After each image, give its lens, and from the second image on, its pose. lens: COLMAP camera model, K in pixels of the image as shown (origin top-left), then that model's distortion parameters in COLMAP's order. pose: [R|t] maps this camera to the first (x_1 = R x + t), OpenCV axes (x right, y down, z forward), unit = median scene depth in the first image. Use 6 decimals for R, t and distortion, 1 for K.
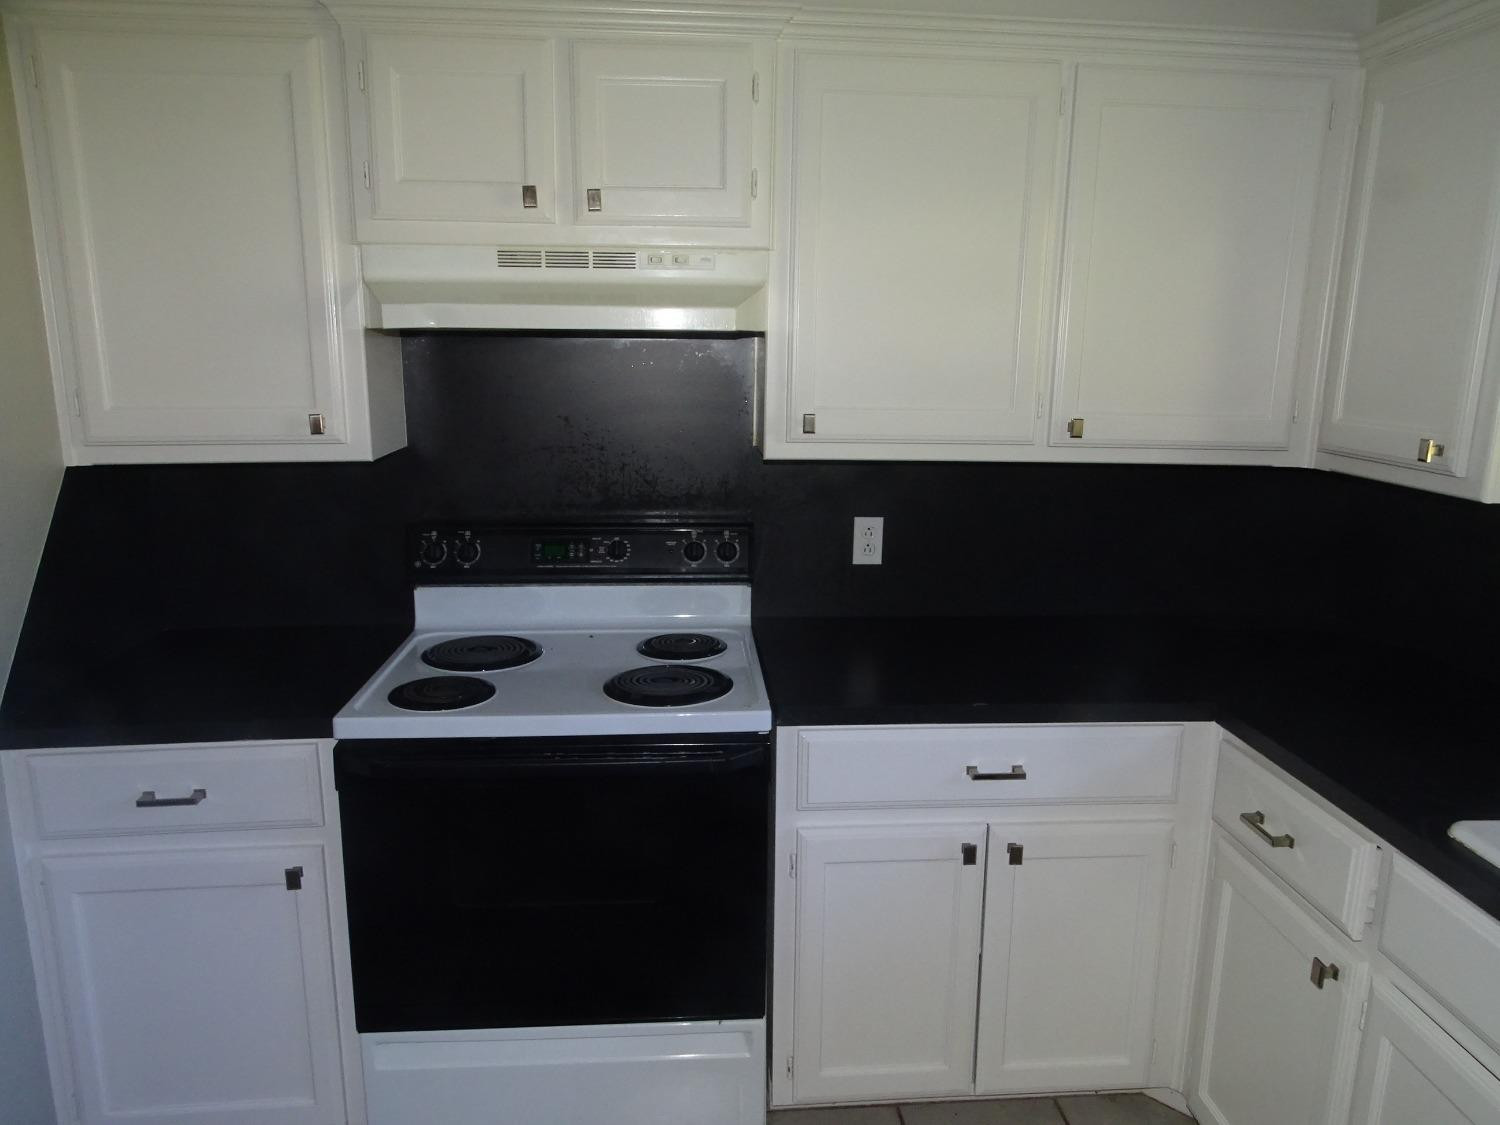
lens RADIAL K [[1059.6, 0, 750.0], [0, 1059.6, 562.5], [0, 0, 1]] dist [-0.000202, -0.000879]
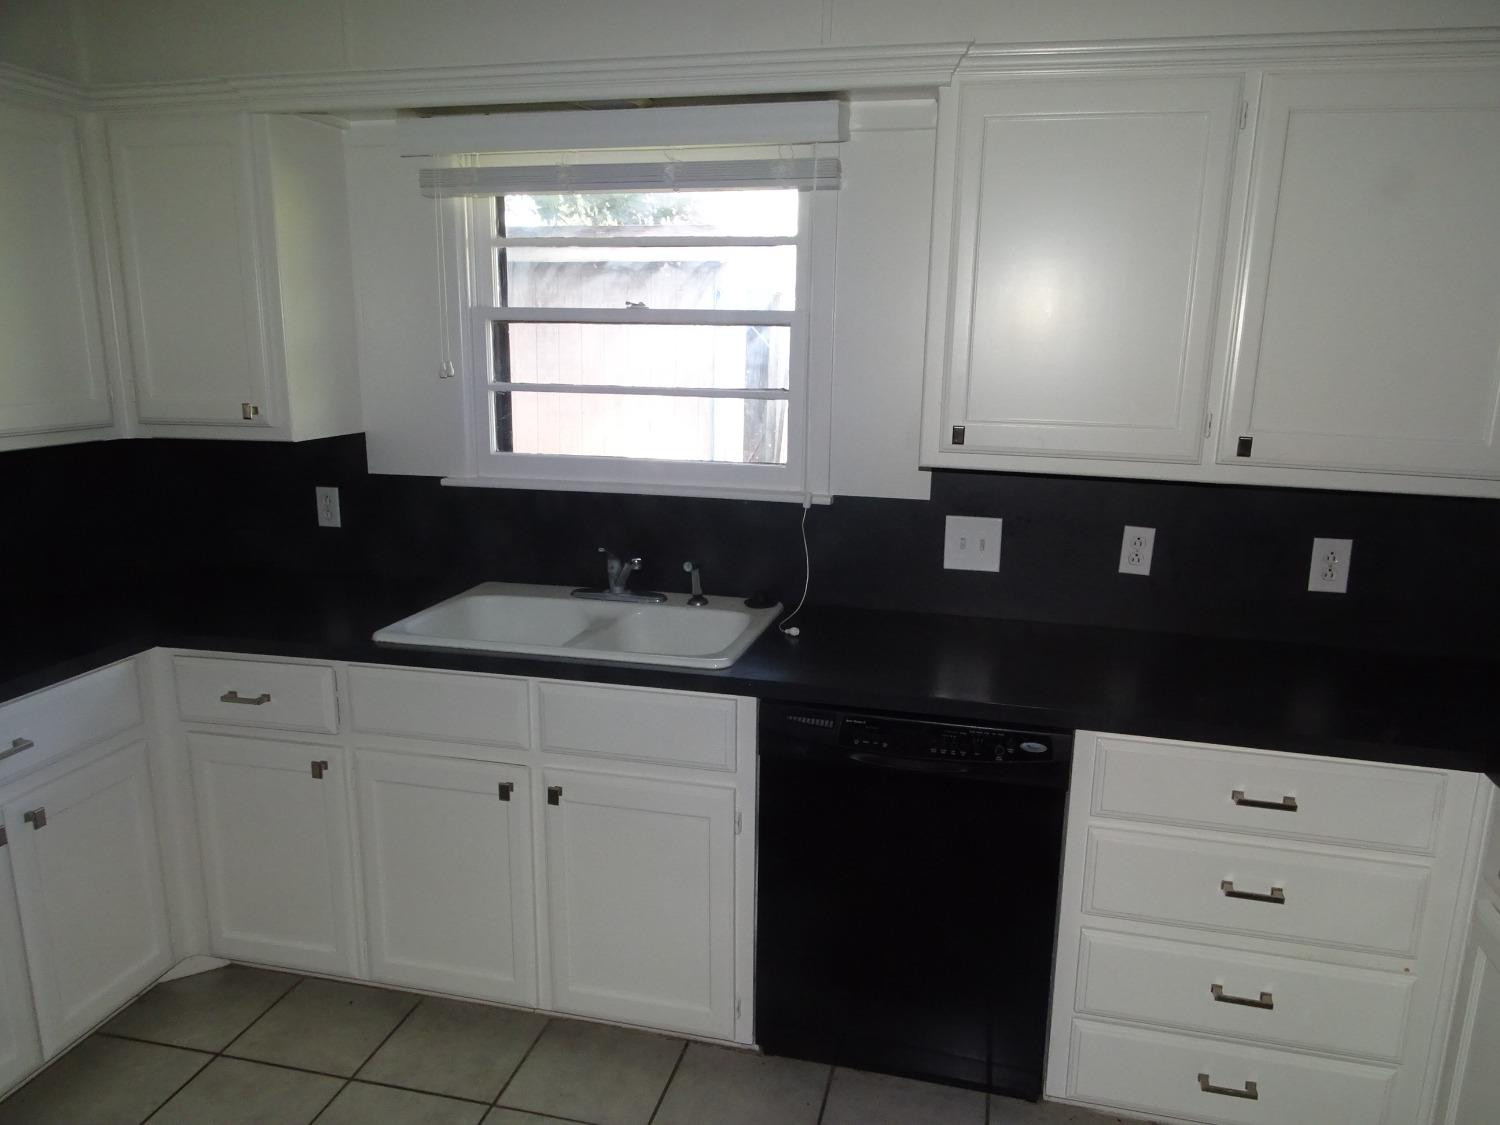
lens RADIAL K [[1059.6, 0, 750.0], [0, 1059.6, 562.5], [0, 0, 1]] dist [-0.000202, -0.000879]
pose [[0.326270, -0.227864, 0.917402, -0.400648], [0.203696, 0.964659, 0.167158, -0.008697], [-0.923069, 0.132332, 0.361154, -0.087277]]
